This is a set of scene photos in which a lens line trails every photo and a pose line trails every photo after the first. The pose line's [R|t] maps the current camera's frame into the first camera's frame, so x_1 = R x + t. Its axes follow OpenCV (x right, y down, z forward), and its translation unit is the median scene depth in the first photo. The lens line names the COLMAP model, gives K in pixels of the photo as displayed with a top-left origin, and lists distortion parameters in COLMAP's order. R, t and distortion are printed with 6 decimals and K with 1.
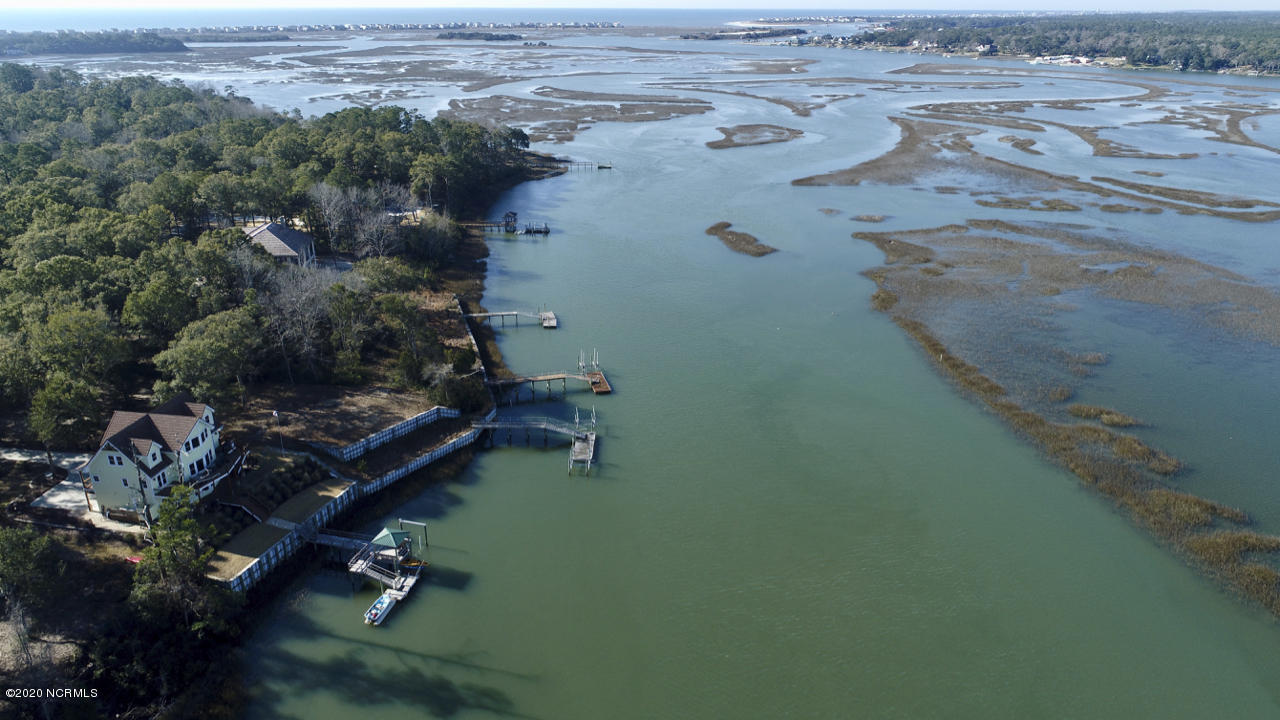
lens RADIAL K [[879.5, 0, 640.0], [0, 879.5, 360.0], [0, 0, 1]] dist [0.001967, 0.002876]
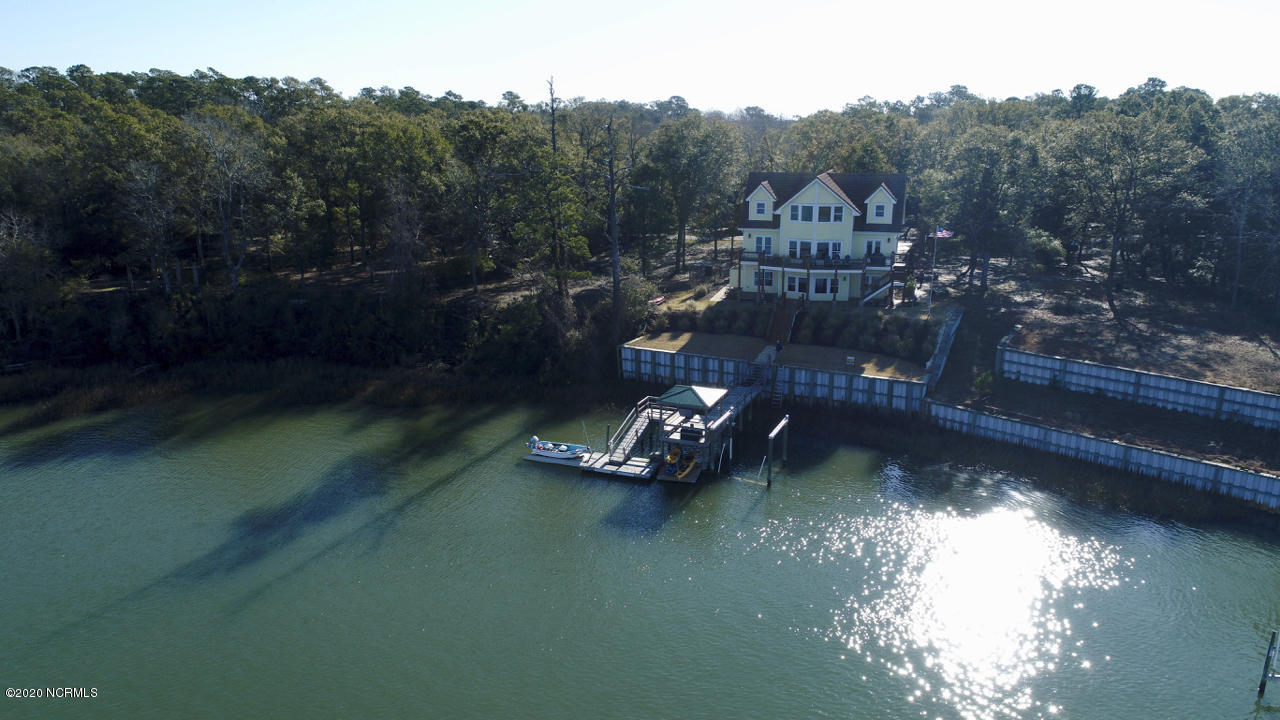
lens RADIAL K [[860.1, 0, 640.0], [0, 860.1, 360.0], [0, 0, 1]] dist [0.001551, -0.001105]
pose [[-0.149559, 0.256215, -0.954980, 0.093592], [-0.367979, 0.882039, 0.294275, 0.022216], [0.917727, 0.395424, -0.037635, 0.470577]]
